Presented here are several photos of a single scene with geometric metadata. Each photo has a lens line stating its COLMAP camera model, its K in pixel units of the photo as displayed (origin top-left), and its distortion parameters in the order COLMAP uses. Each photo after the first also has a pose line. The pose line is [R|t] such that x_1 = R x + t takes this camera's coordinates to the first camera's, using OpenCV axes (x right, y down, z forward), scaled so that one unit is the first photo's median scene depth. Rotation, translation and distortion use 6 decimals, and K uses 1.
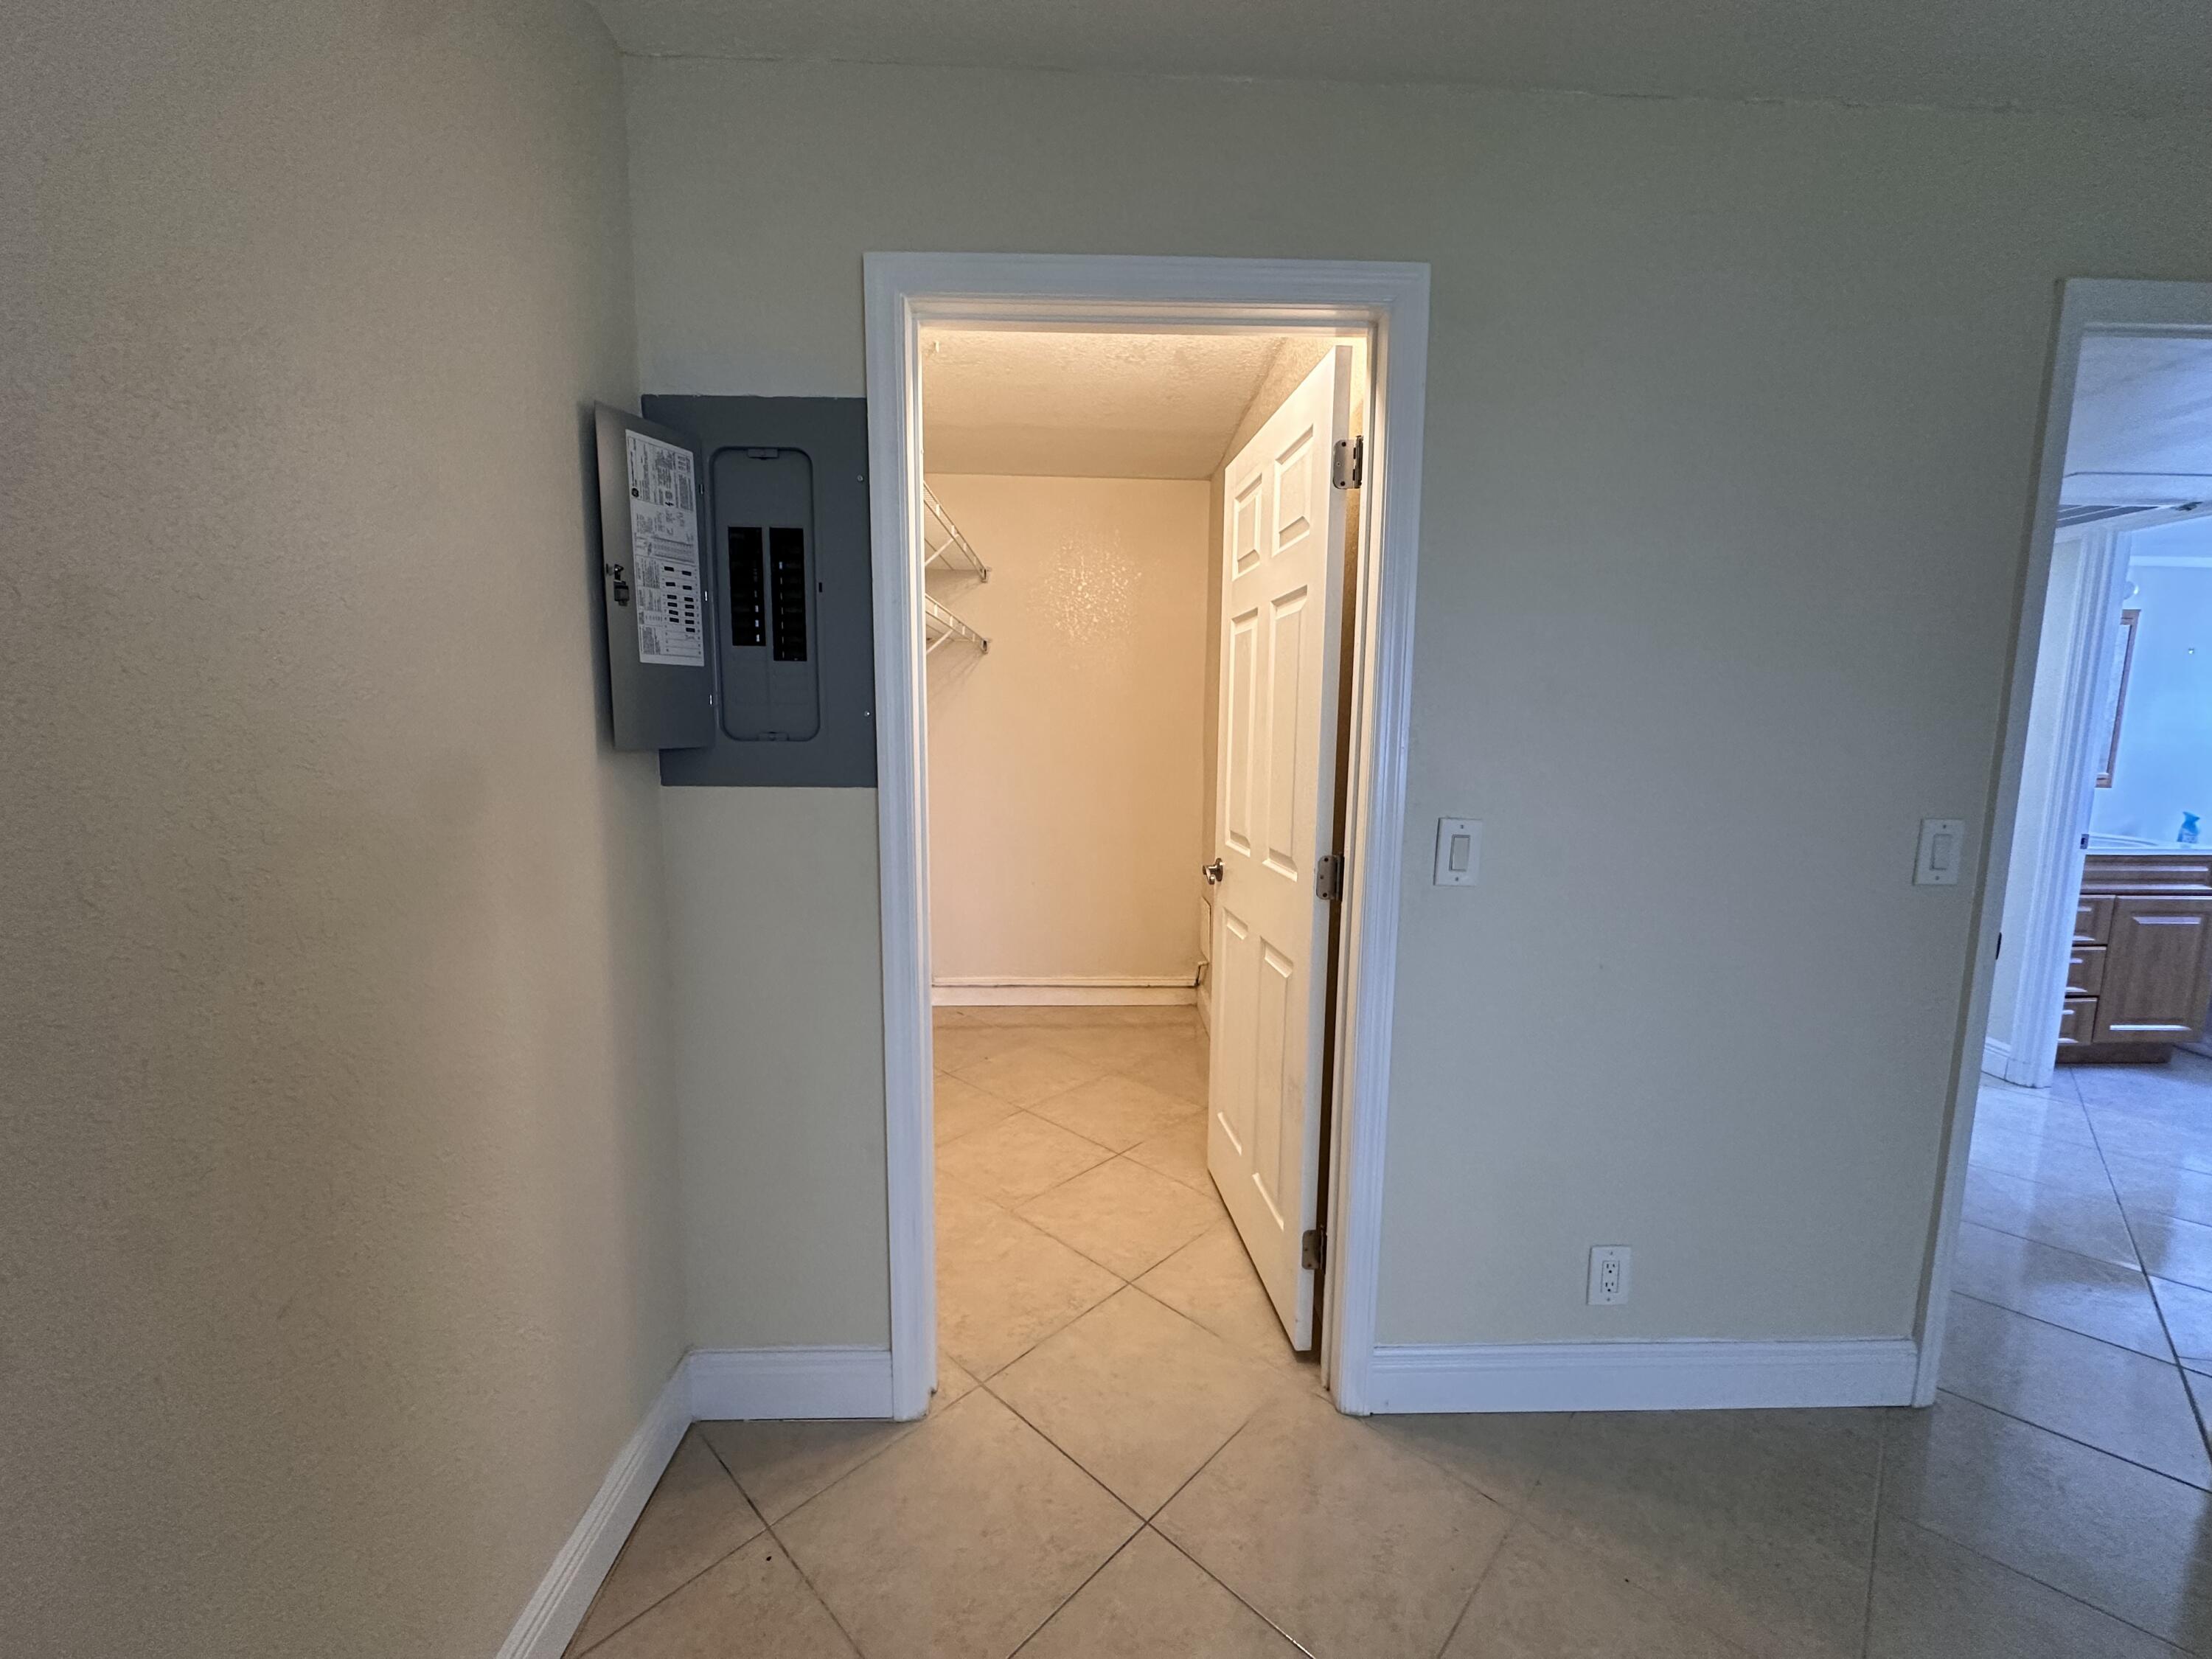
lens RADIAL K [[882.1, 0, 1095.7], [0, 882.1, 818.3], [0, 0, 1]] dist [-0.005129, 0.001333]
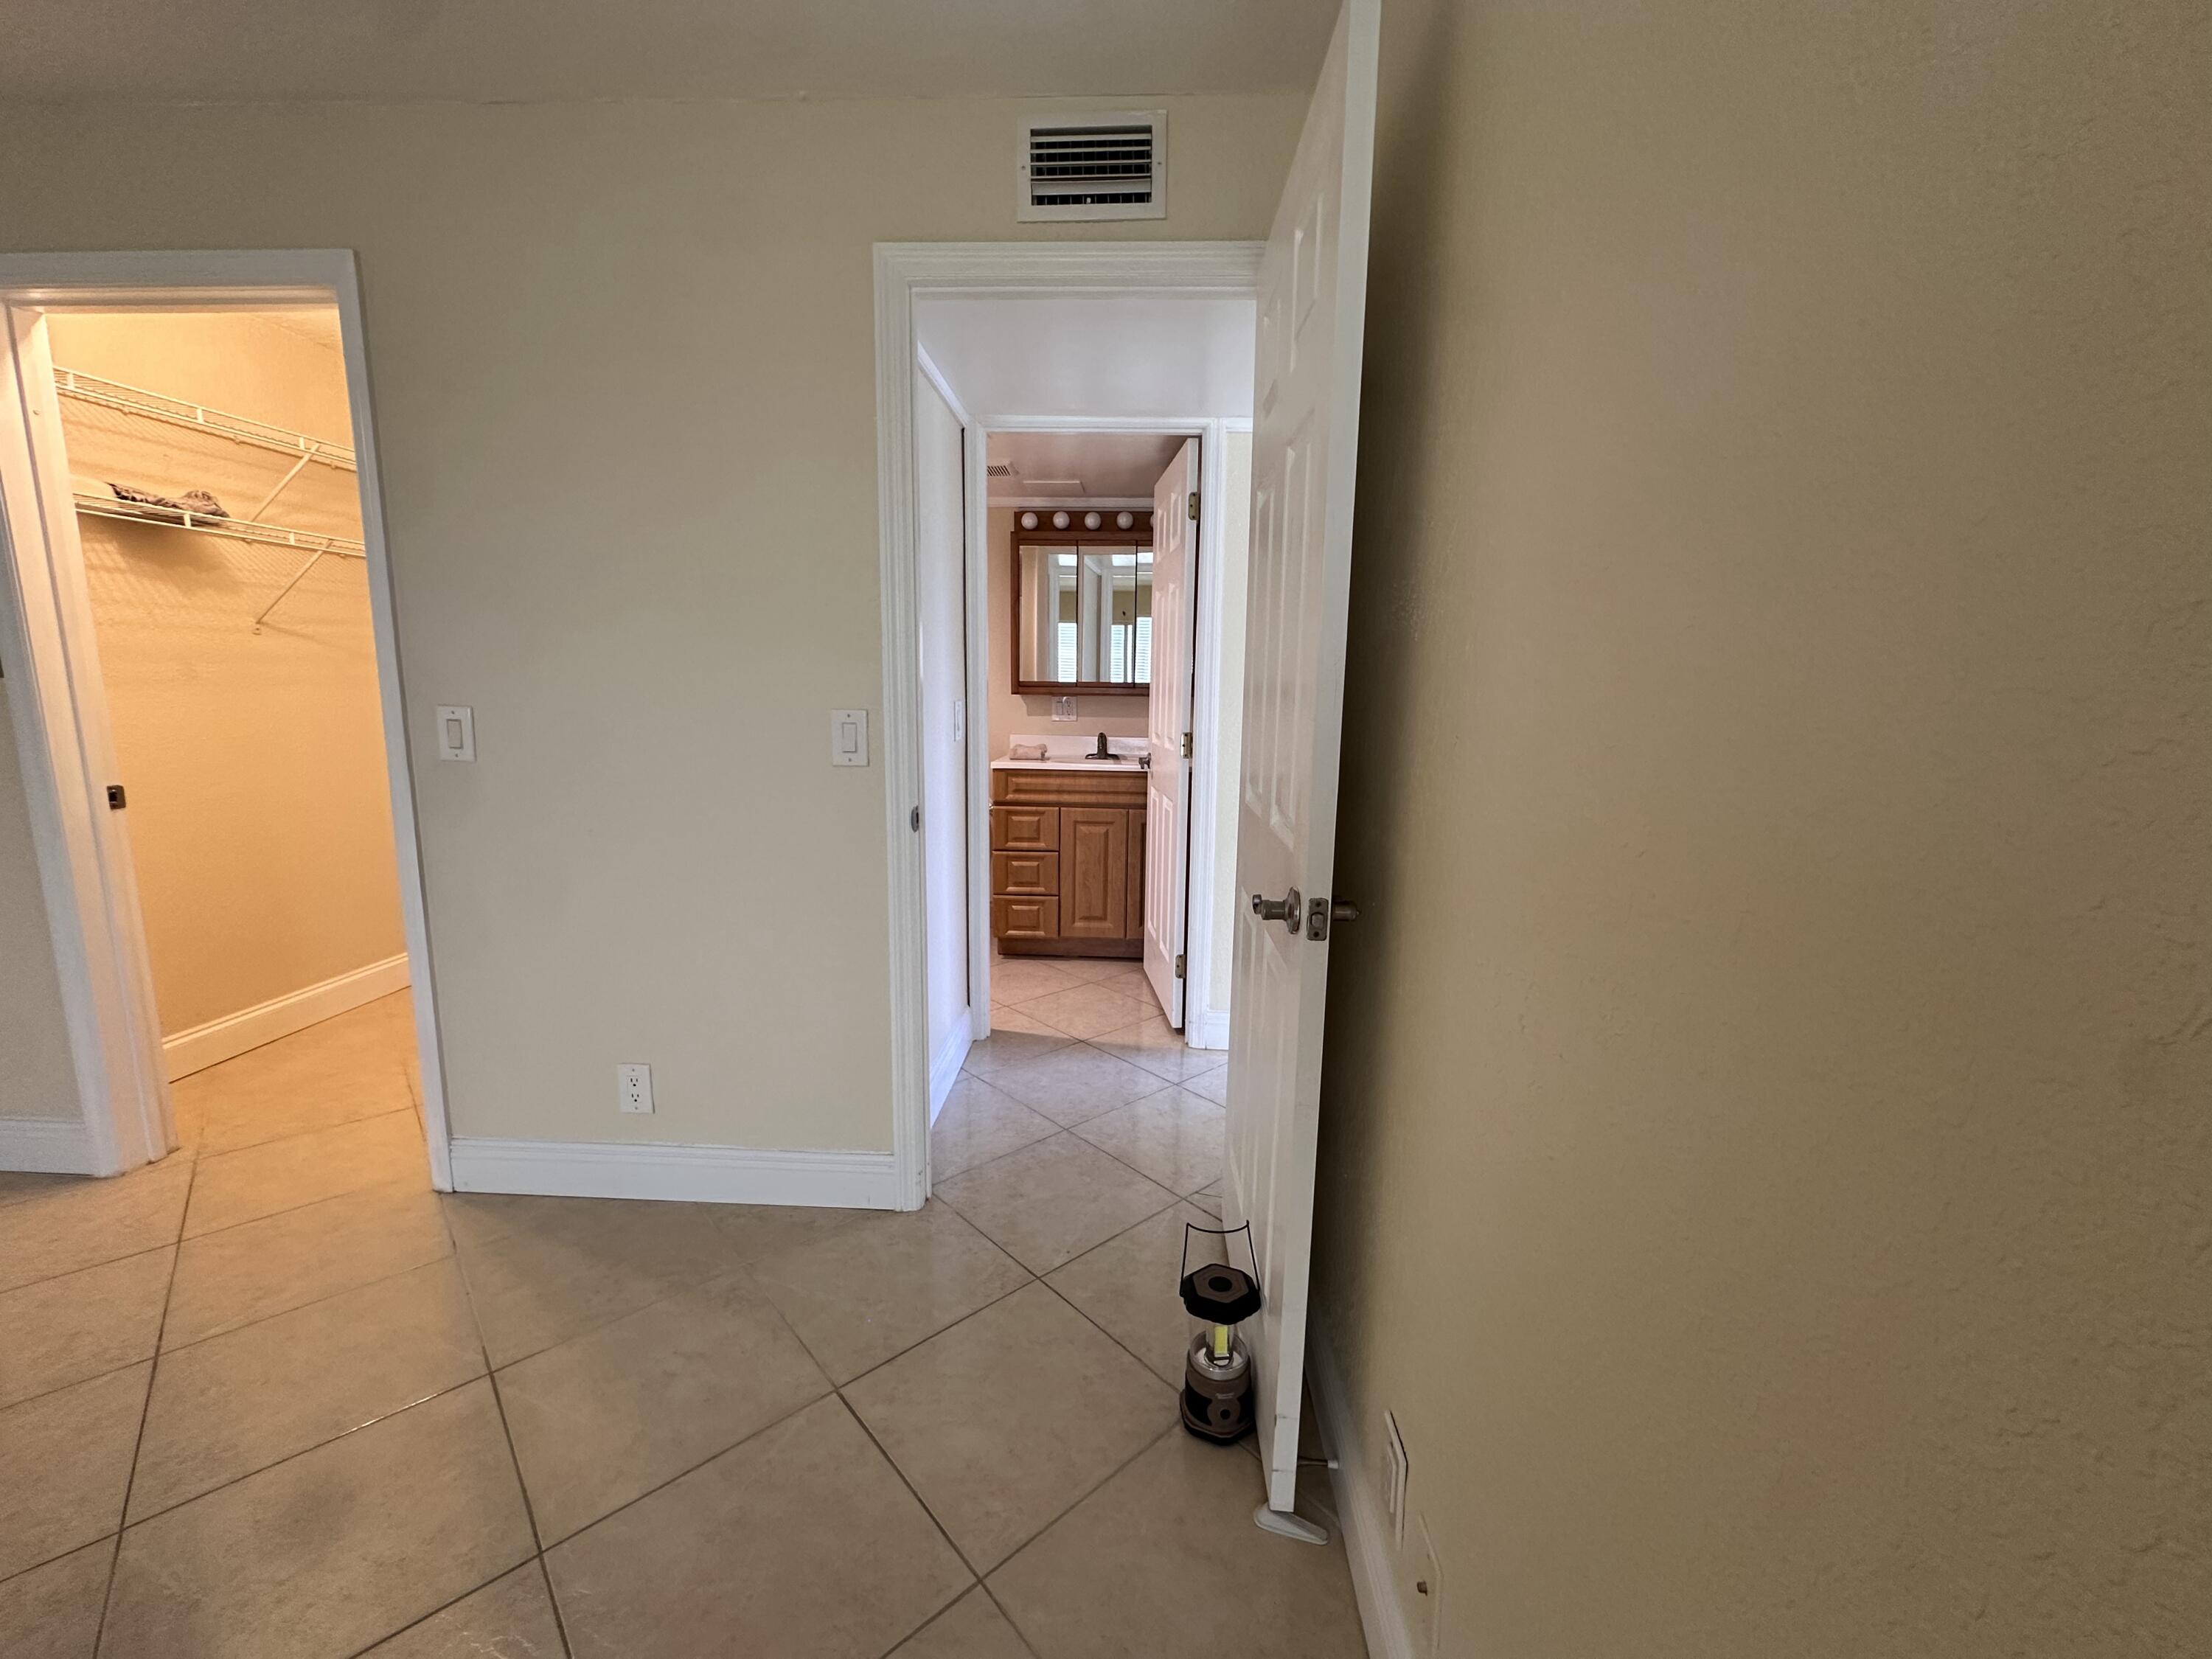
lens RADIAL K [[882.1, 0, 1113.5], [0, 882.1, 829.2], [0, 0, 1]] dist [-0.005129, 0.001333]
pose [[0.997081, 0.013591, -0.075134, 1.492154], [-0.011416, 0.999505, 0.029305, 0.132717], [0.075495, -0.028362, 0.996743, -0.171082]]
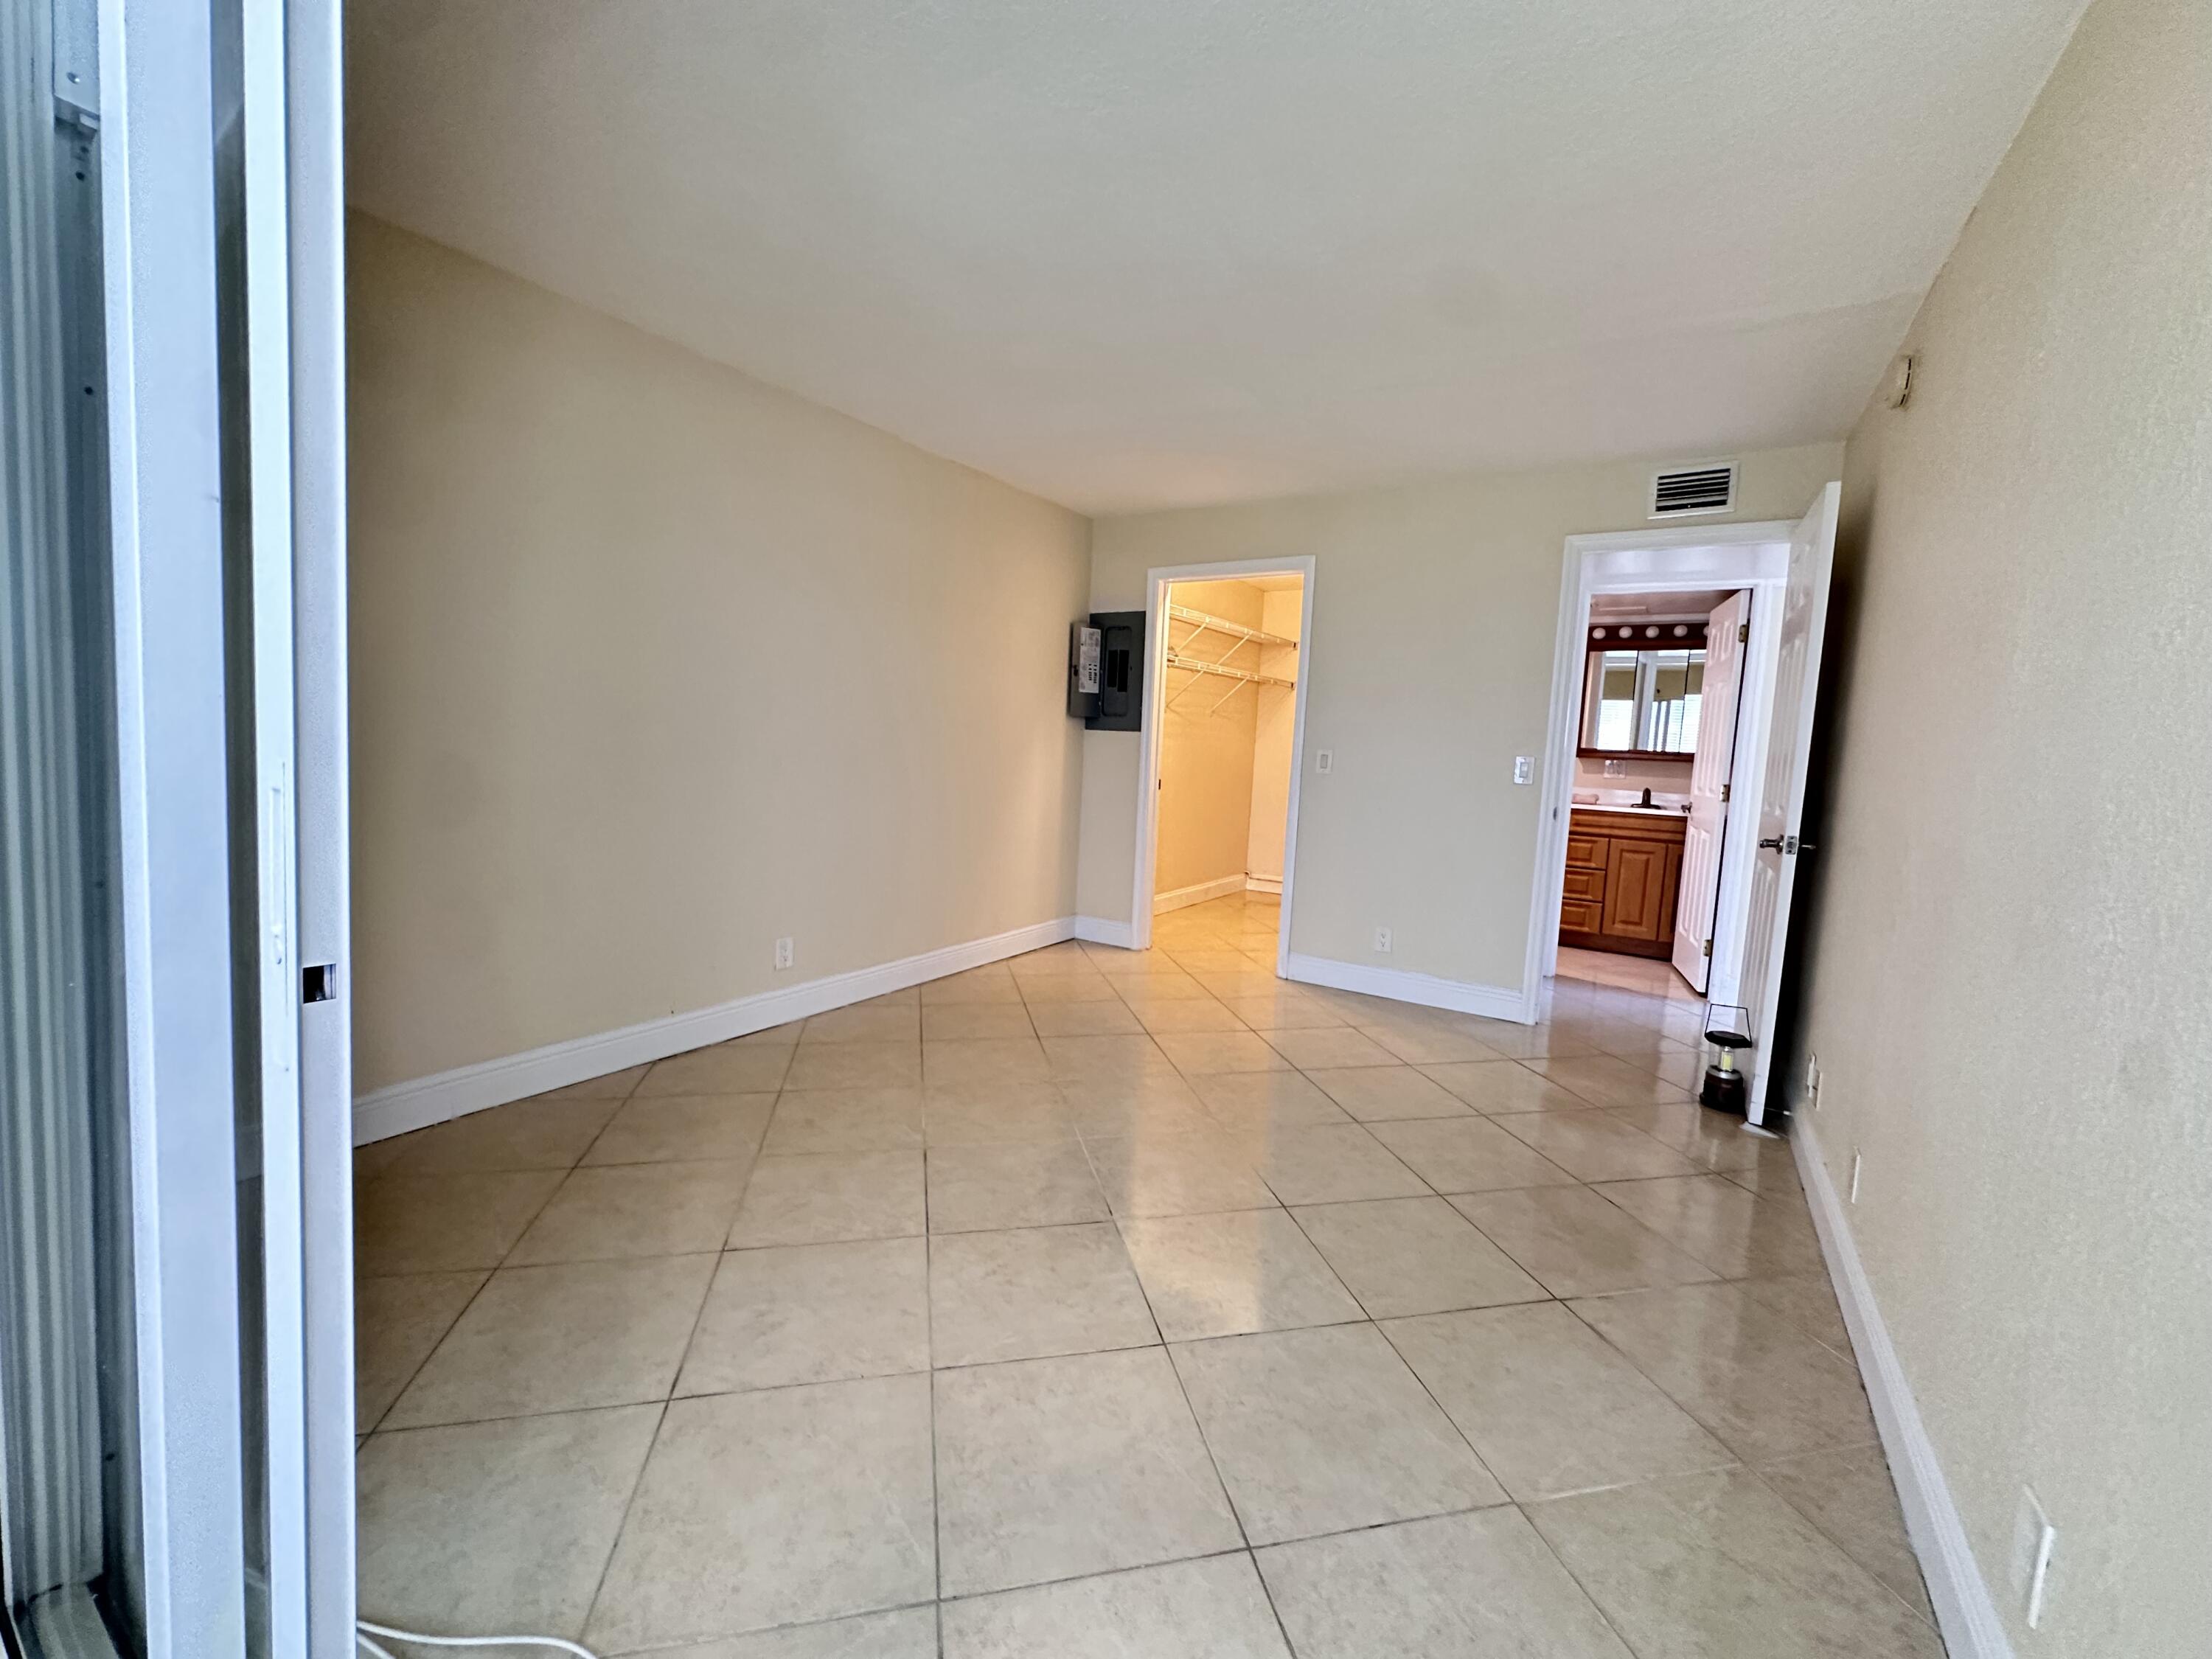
lens RADIAL K [[882.1, 0, 1114.8], [0, 882.1, 824.4], [0, 0, 1]] dist [-0.005129, 0.001333]
pose [[0.826104, 0.078236, -0.558060, 1.469931], [-0.107349, 0.994029, -0.019554, 0.369284], [0.553198, 0.076060, 0.829570, -1.648250]]
